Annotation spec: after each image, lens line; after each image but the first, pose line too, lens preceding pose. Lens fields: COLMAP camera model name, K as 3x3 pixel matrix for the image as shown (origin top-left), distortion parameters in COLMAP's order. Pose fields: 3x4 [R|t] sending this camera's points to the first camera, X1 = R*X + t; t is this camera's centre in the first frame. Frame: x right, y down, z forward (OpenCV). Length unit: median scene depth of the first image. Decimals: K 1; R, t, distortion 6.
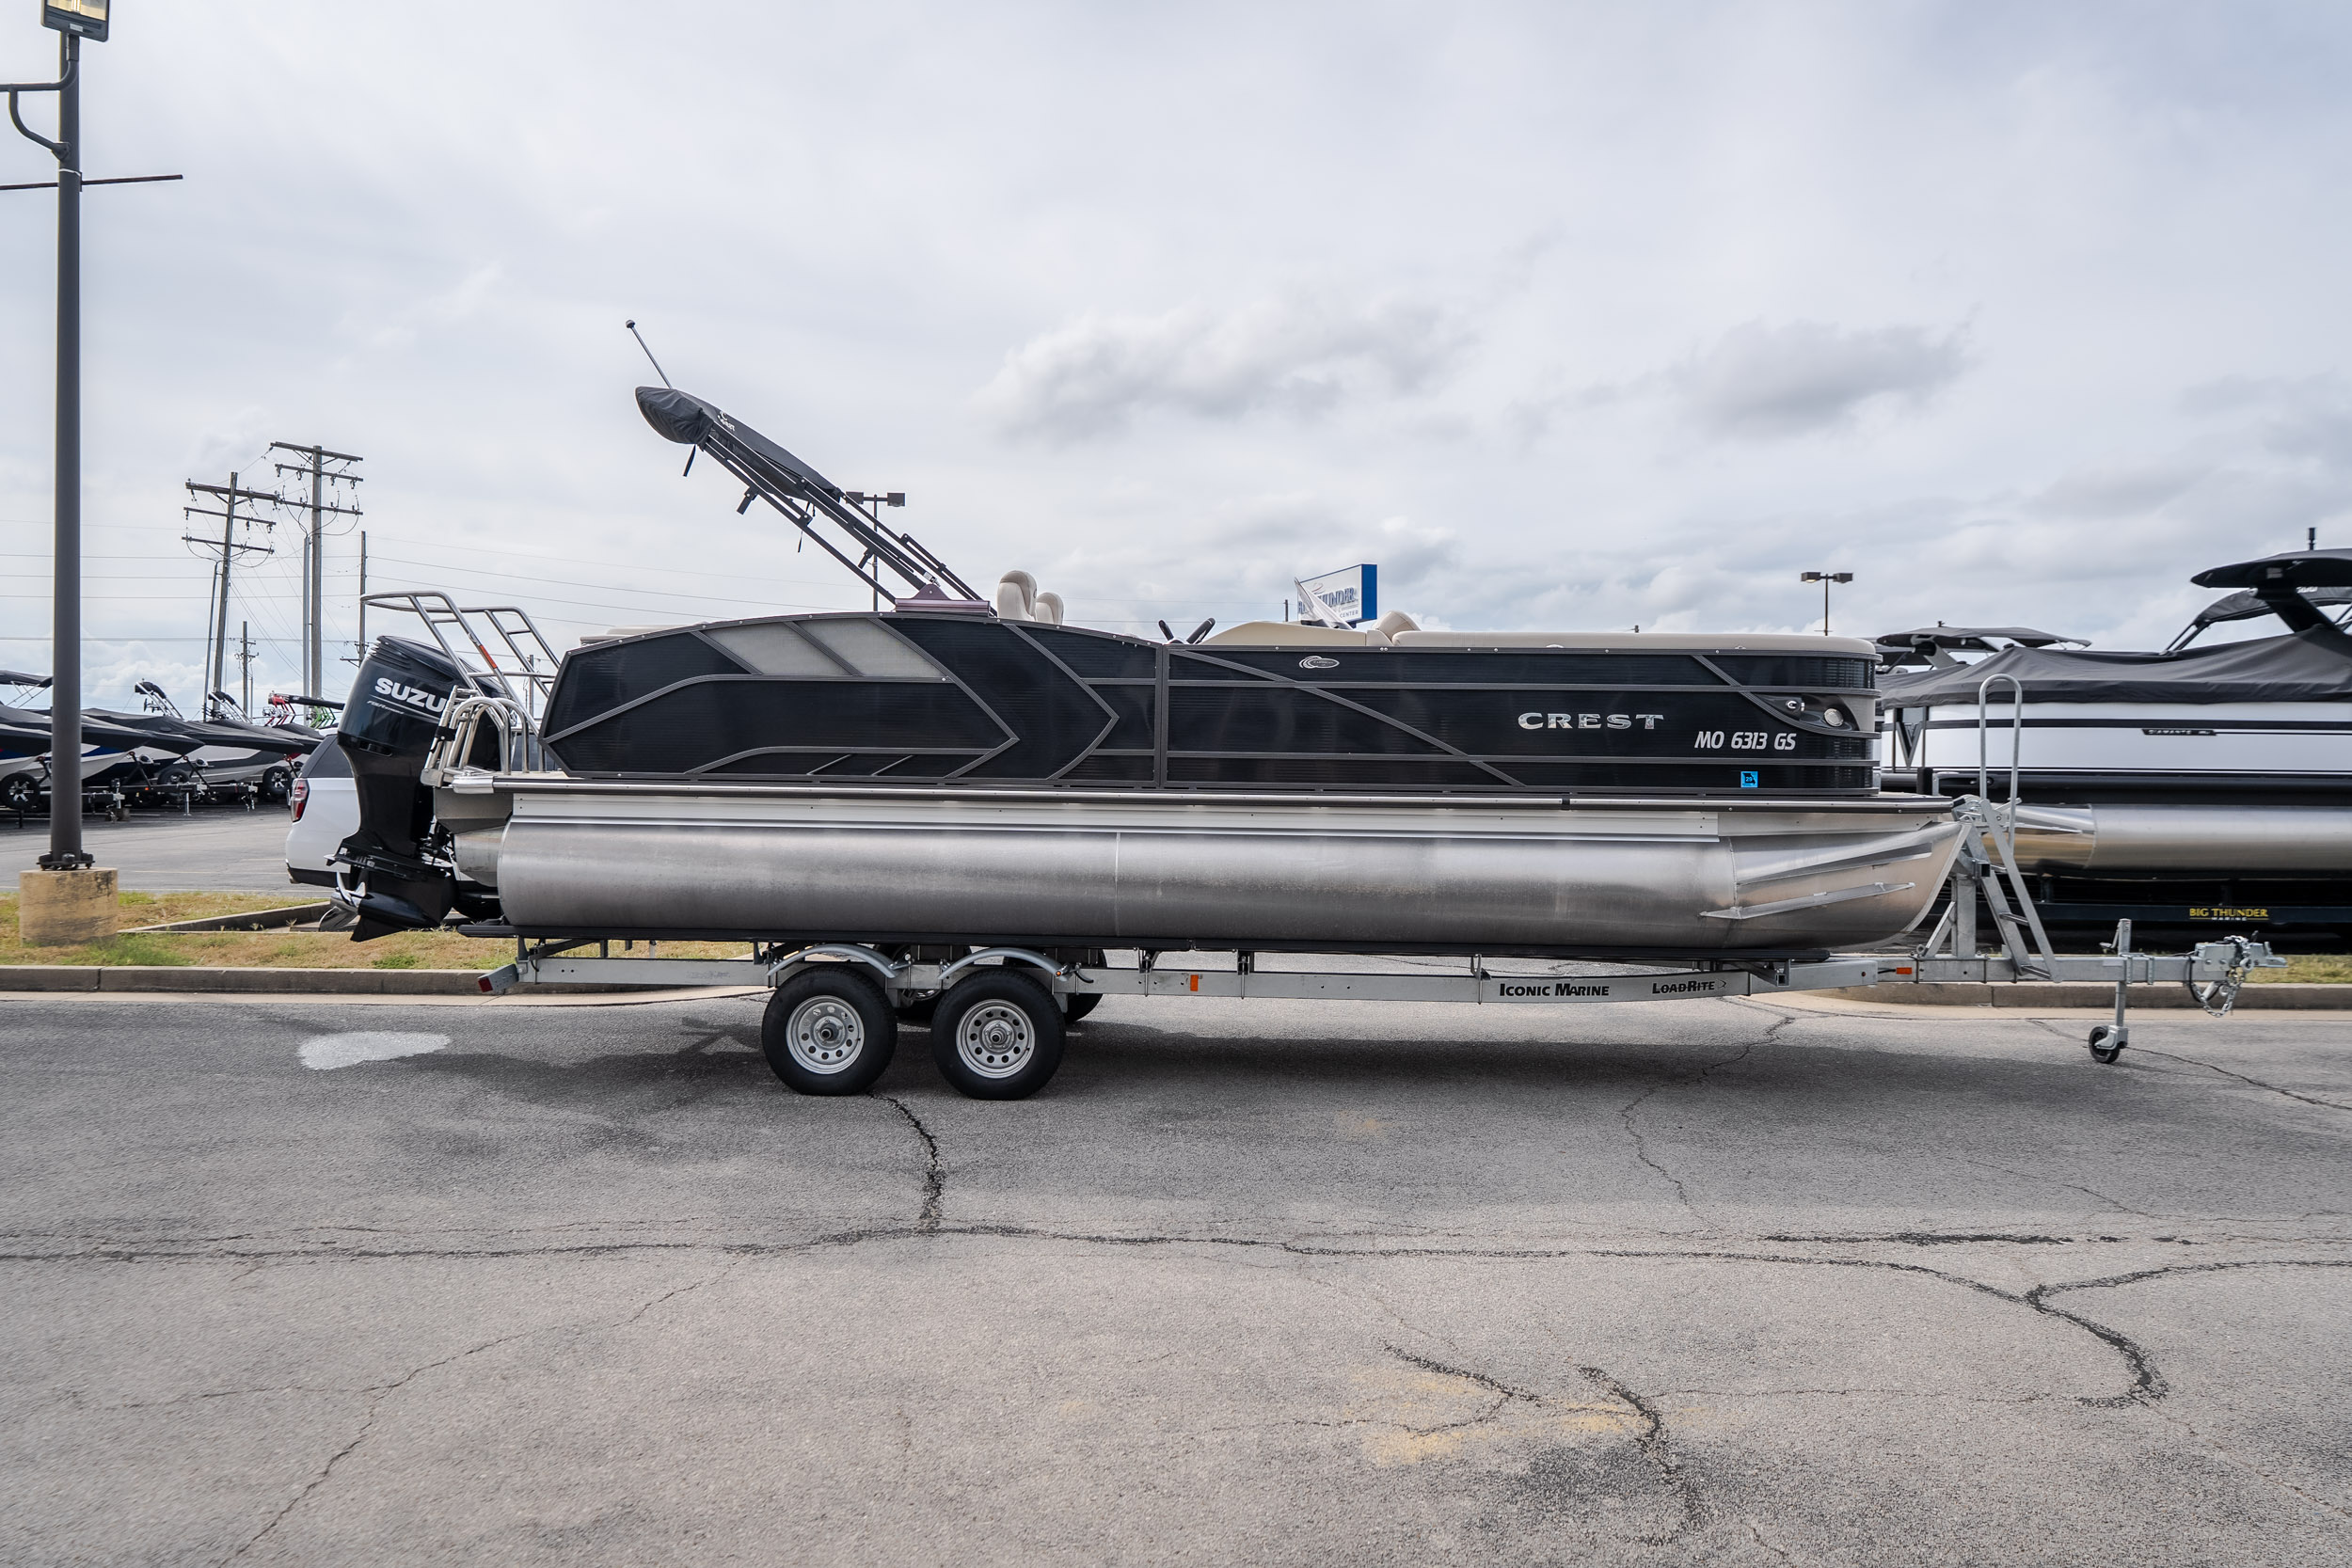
lens RADIAL K [[1626.6, 0, 1162.3], [0, 1626.6, 767.9], [0, 0, 1]] dist [0.008482, 0.003693]
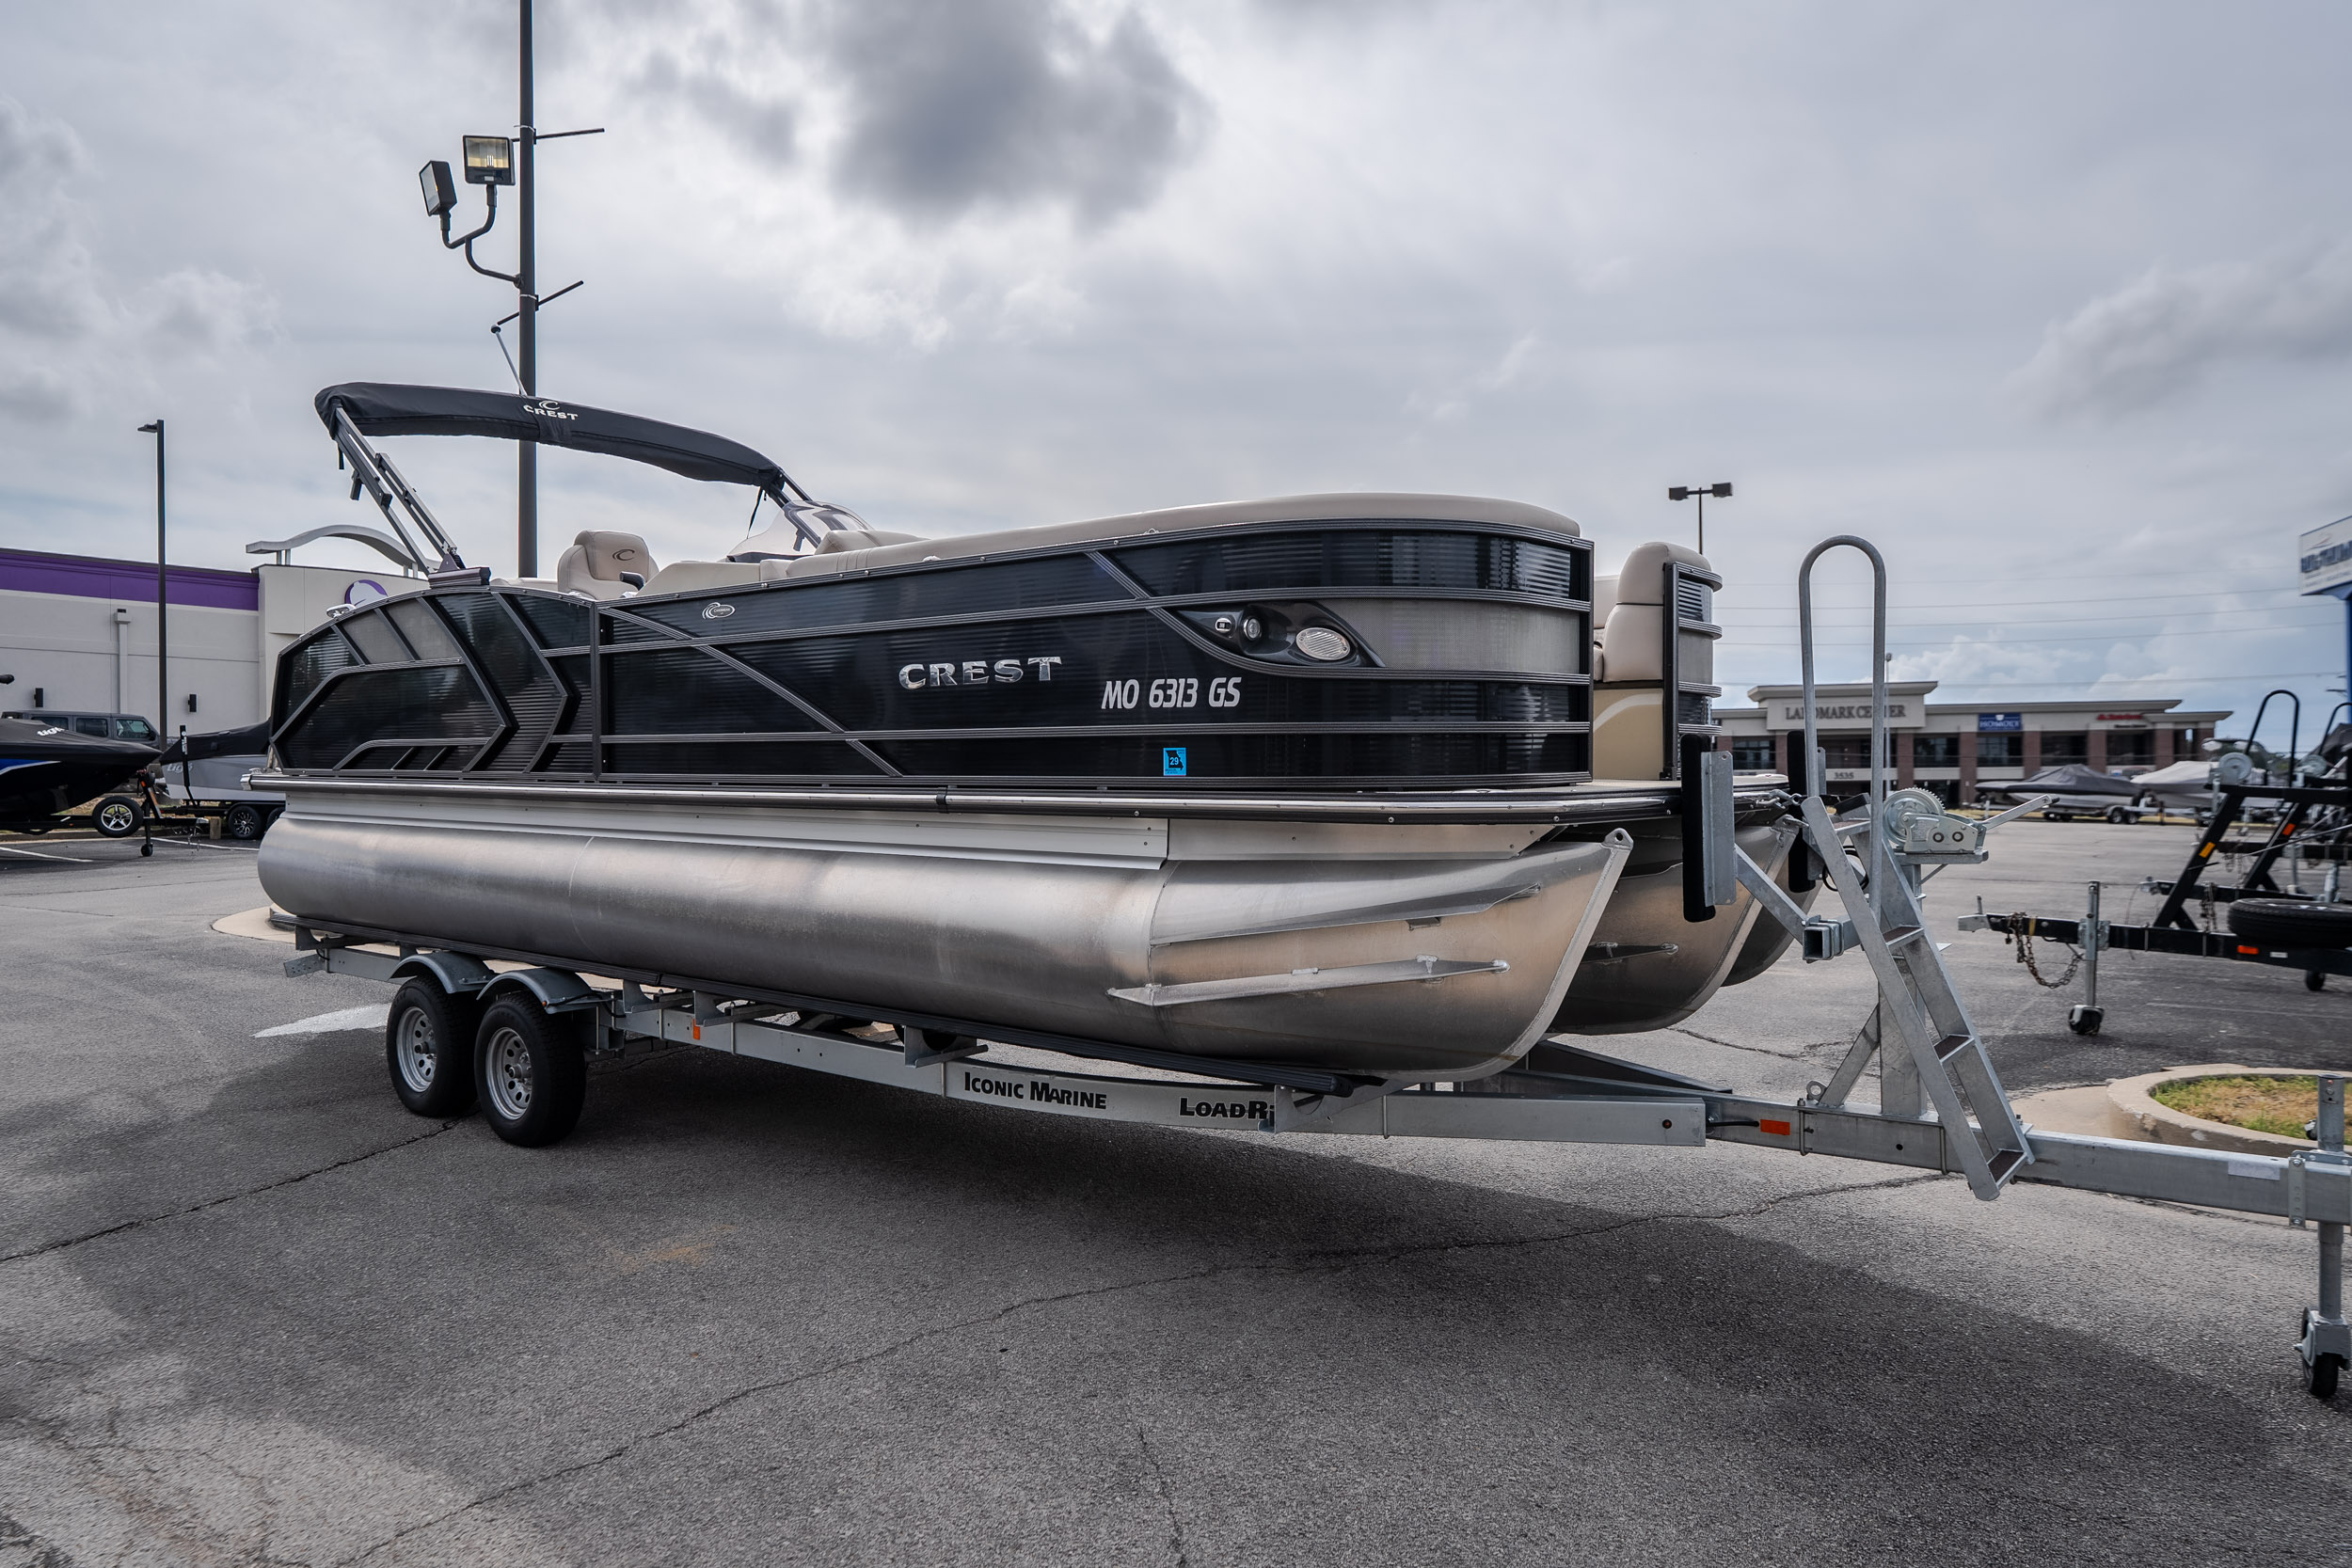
lens RADIAL K [[1515.6, 0, 1181.5], [0, 1515.6, 778.2], [0, 0, 1]] dist [0.002881, -0.001206]
pose [[0.813243, -0.006736, -0.581885, 0.670283], [0.007889, 0.999969, -0.000550, 0.013307], [0.581871, -0.004143, 0.813271, 0.568586]]
